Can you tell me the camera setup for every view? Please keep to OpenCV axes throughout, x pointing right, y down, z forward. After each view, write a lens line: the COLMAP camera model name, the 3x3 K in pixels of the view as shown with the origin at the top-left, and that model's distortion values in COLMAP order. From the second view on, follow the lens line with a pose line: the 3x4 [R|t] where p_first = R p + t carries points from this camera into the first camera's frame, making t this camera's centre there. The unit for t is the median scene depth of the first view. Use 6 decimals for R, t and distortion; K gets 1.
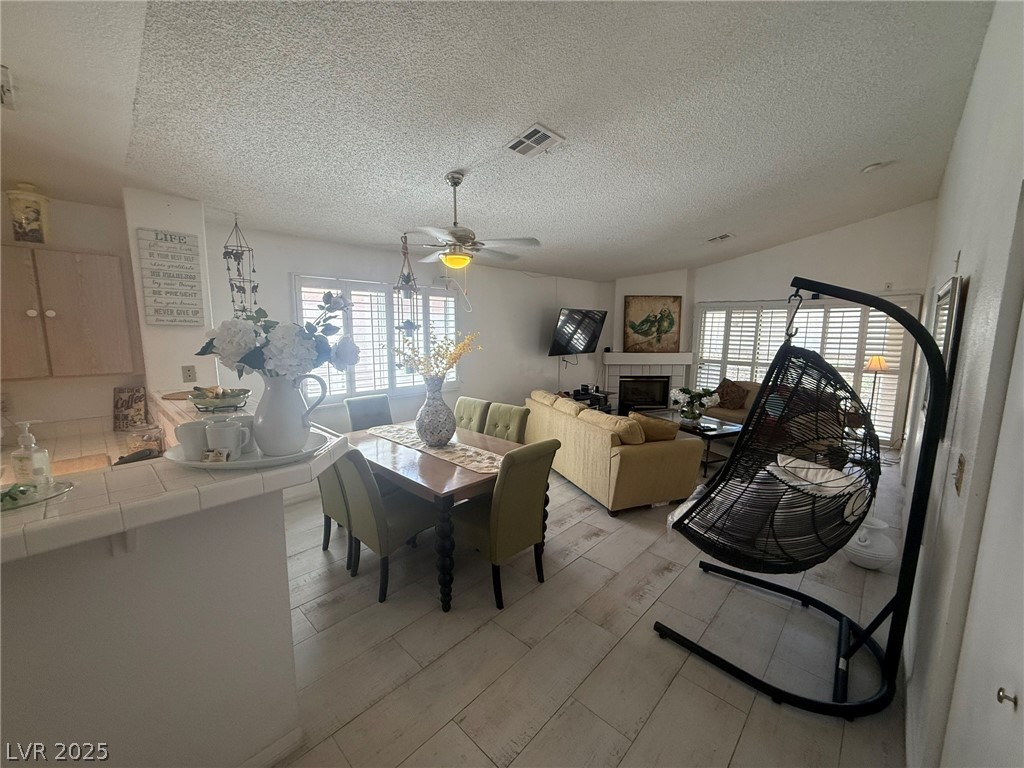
lens RADIAL K [[407.9, 0, 508.6], [0, 407.9, 385.1], [0, 0, 1]] dist [0.000370, -0.000049]
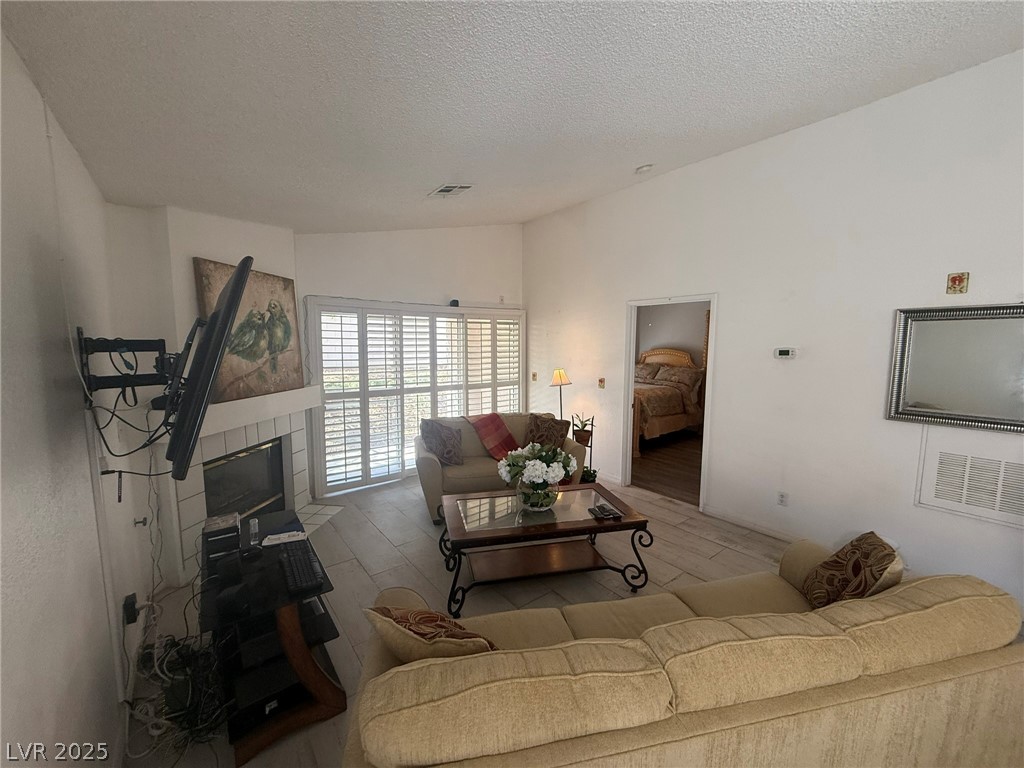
lens RADIAL K [[407.9, 0, 508.6], [0, 407.9, 385.1], [0, 0, 1]] dist [0.000370, -0.000049]
pose [[0.149438, -0.109235, 0.982719, -0.091508], [0.136009, 0.986702, 0.088996, -0.137922], [-0.979372, 0.120360, 0.162308, 0.966294]]
